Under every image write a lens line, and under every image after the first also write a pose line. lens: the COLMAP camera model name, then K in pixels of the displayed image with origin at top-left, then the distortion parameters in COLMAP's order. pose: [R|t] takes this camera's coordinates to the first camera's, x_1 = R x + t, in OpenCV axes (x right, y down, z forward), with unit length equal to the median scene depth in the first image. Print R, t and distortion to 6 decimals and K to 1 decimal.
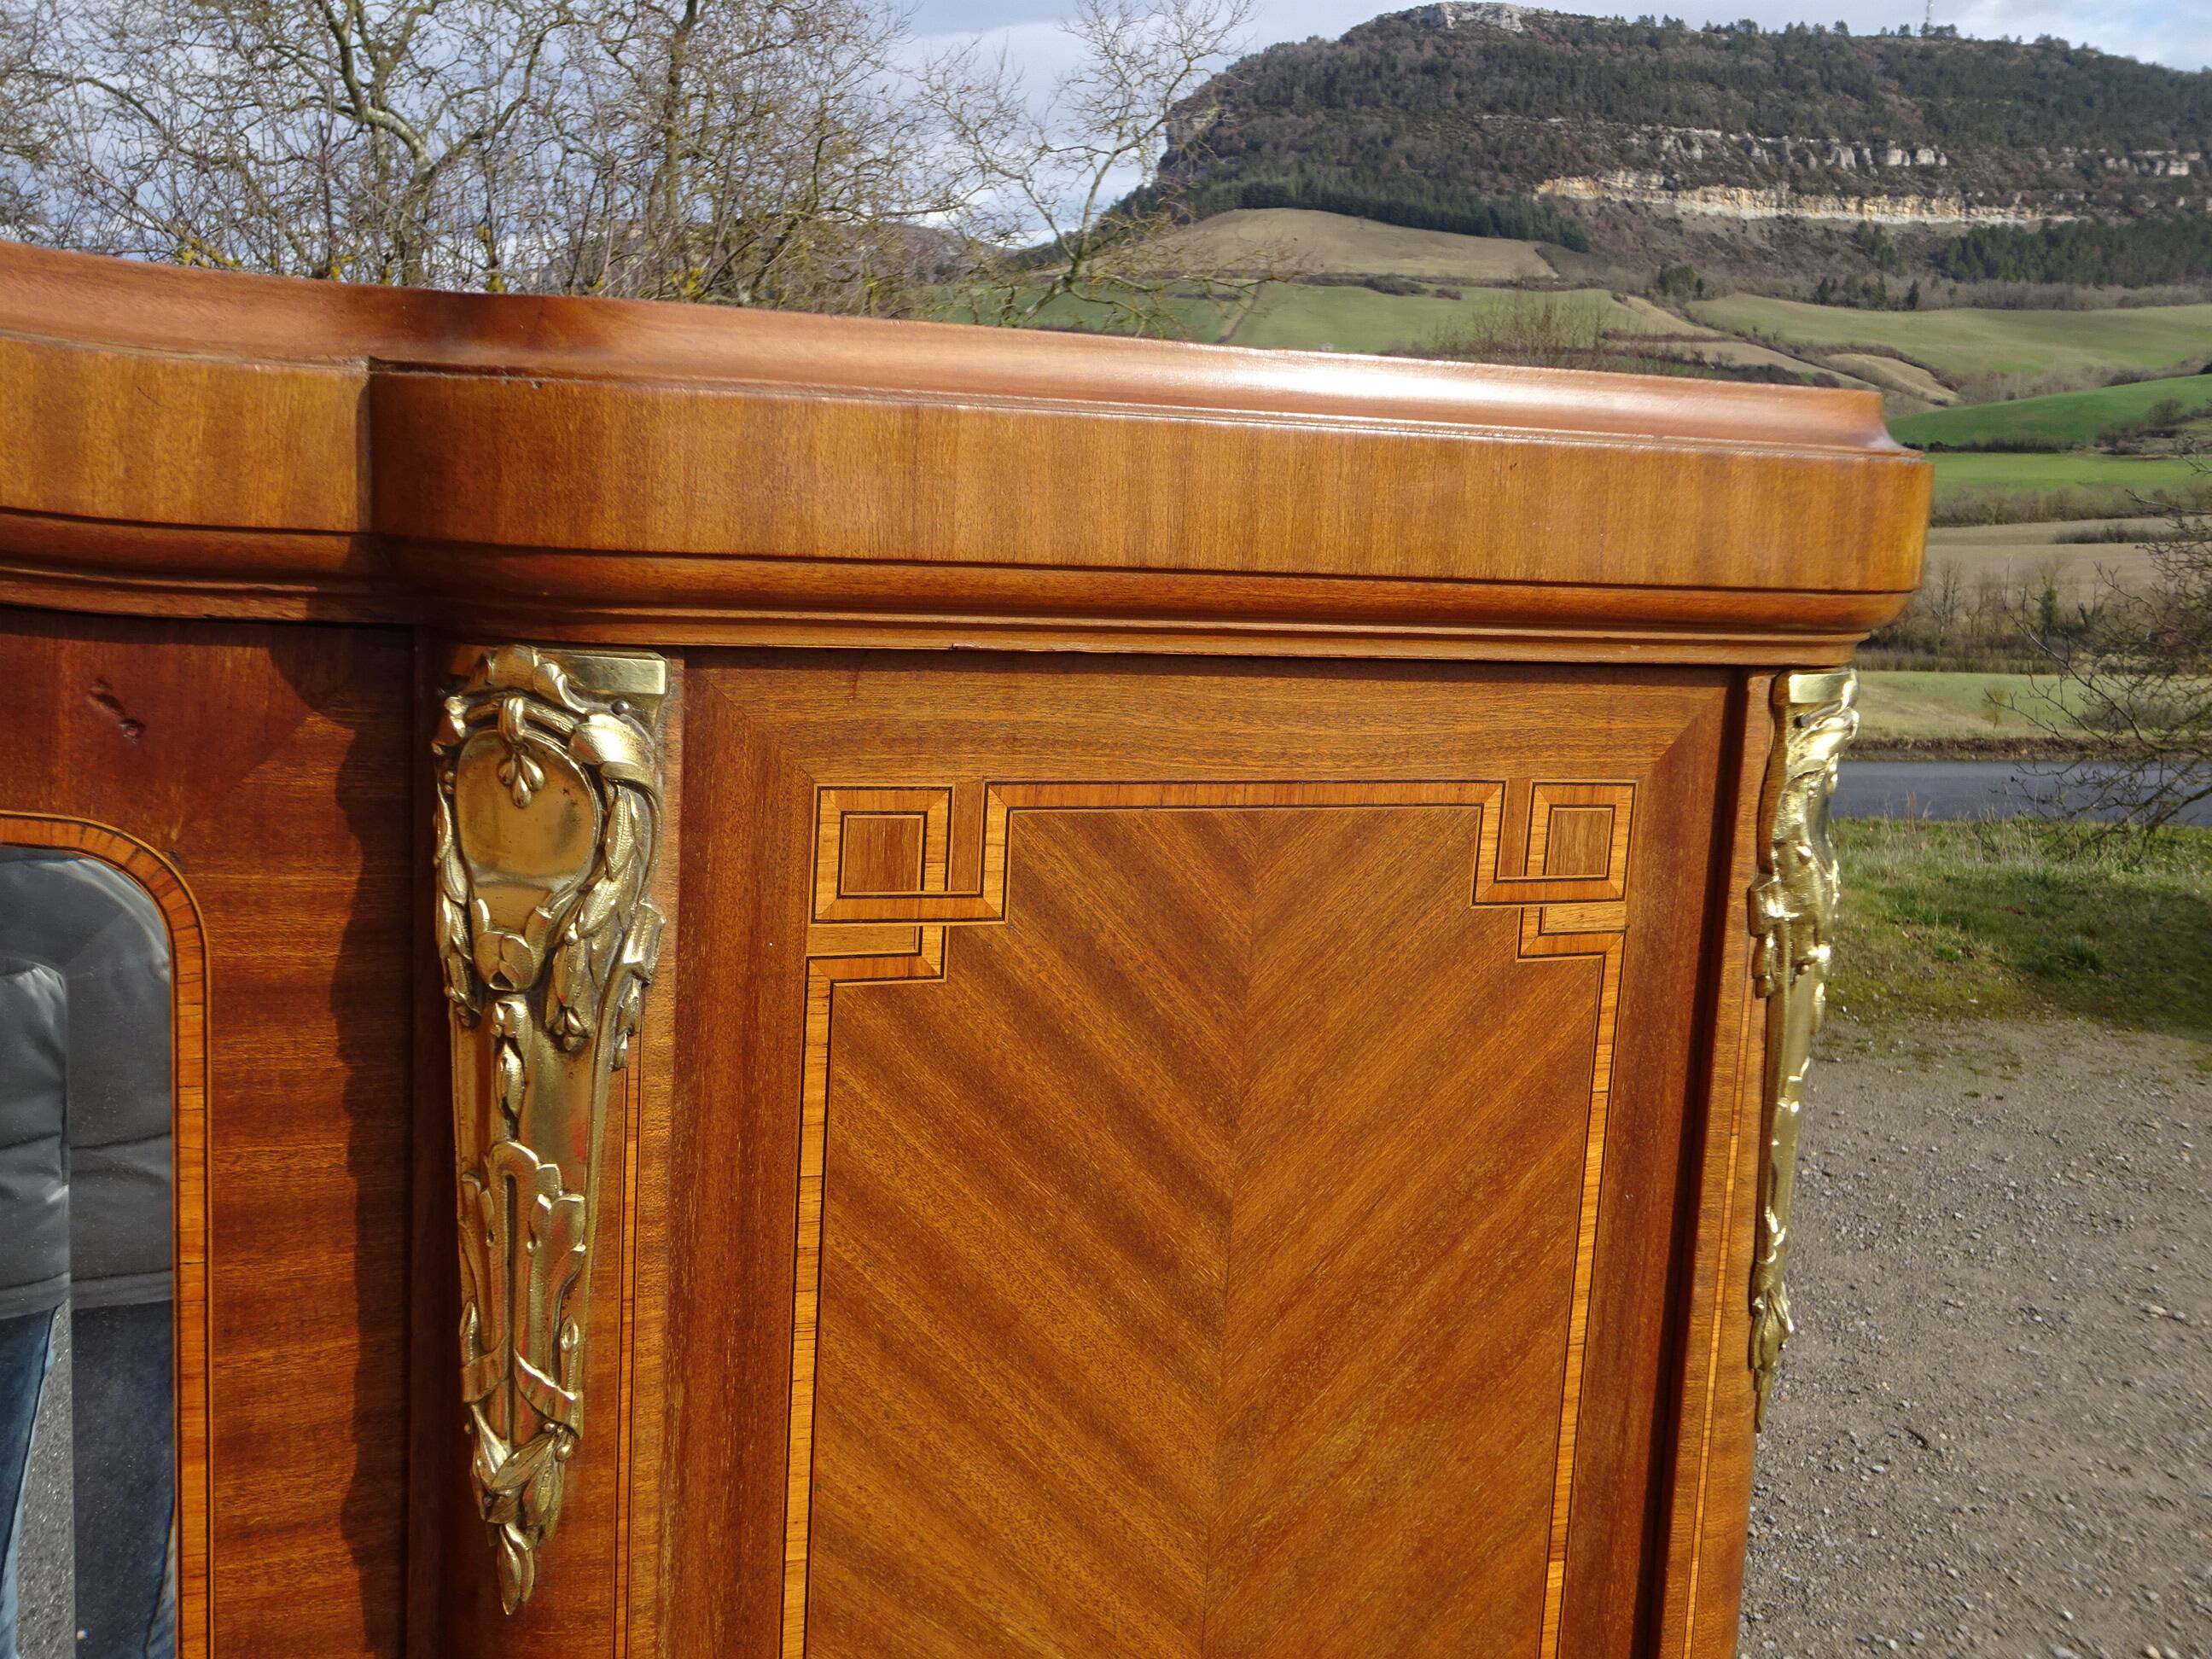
lens RADIAL K [[2255.9, 0, 1135.0], [0, 2255.9, 835.1], [0, 0, 1]] dist [0.036683, 0.000000]
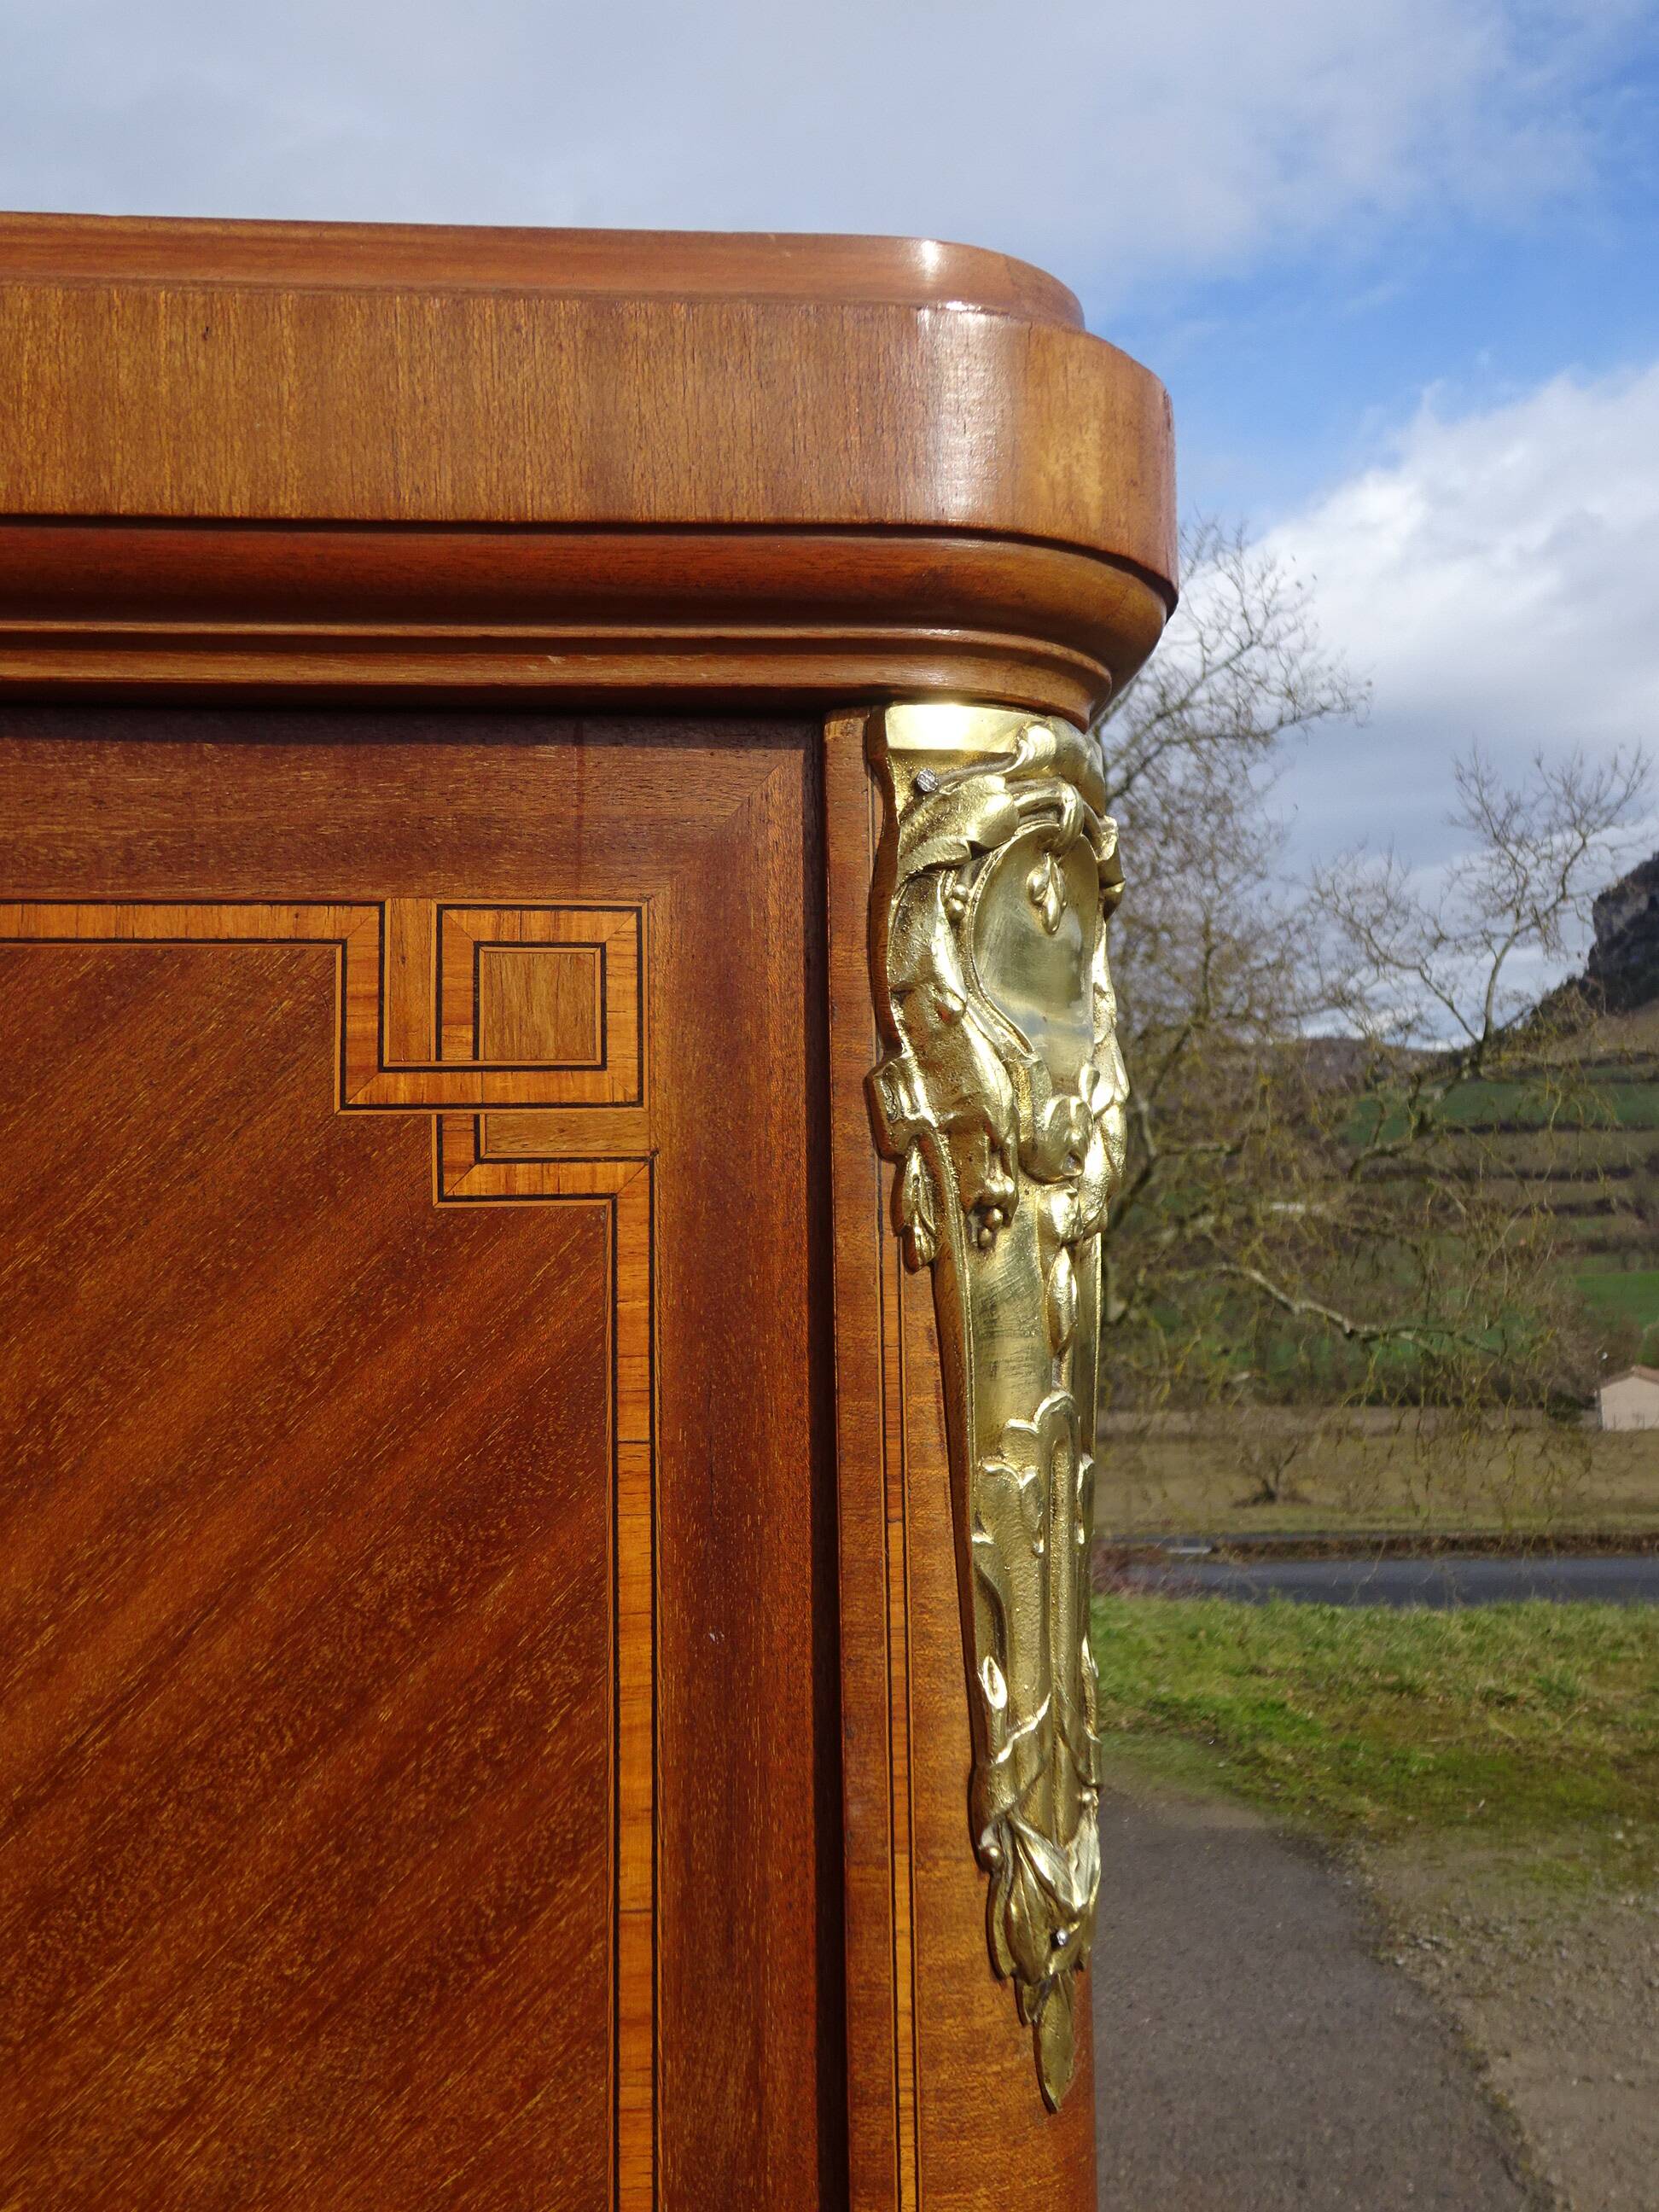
lens RADIAL K [[2255.9, 0, 897.3], [0, 2255.9, 1135.1], [0, 0, 1]] dist [0.036683, 0.000000]
pose [[0.953665, -0.084706, -0.288700, 0.452875], [0.017921, 0.973839, -0.226530, 0.172787], [0.300335, 0.210860, 0.930235, 0.474624]]
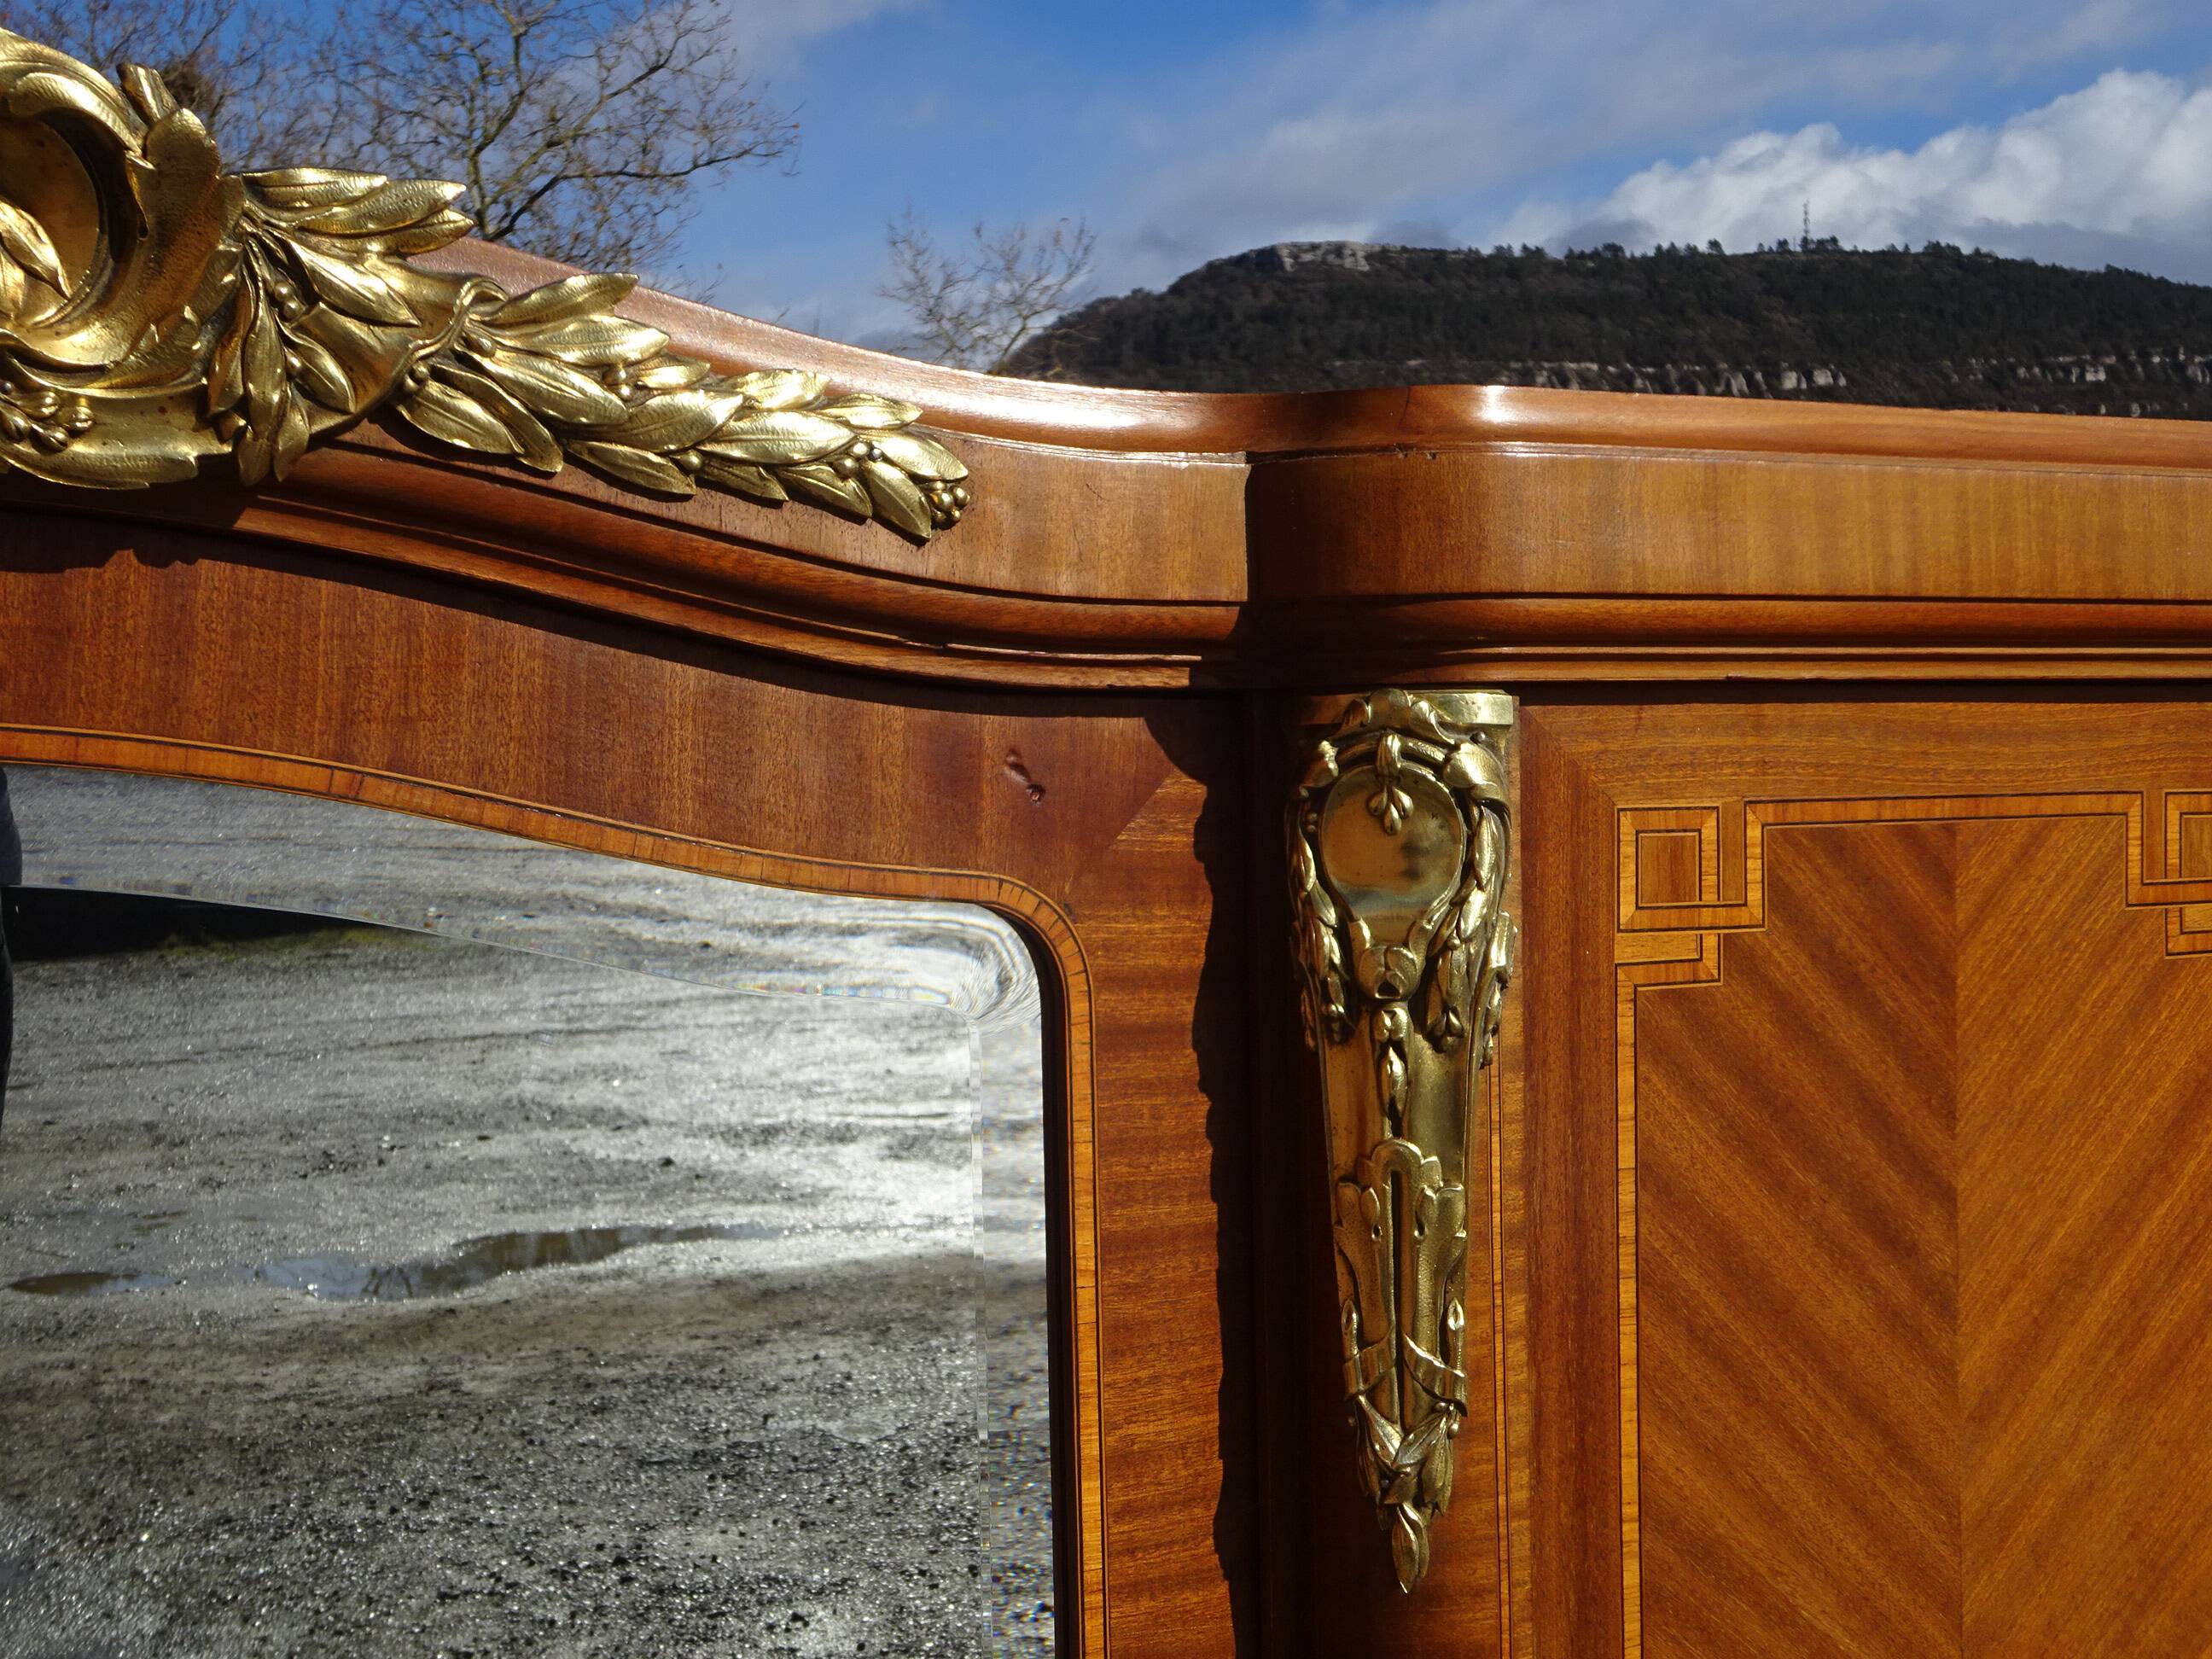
lens RADIAL K [[2636.9, 0, 1119.9], [0, 2636.9, 832.3], [0, 0, 1]] dist [0.020734, 0.000000]
pose [[0.995819, -0.072690, 0.055332, -0.394506], [0.079630, 0.987534, -0.135778, 0.127368], [-0.044773, 0.139616, 0.989193, -0.243629]]
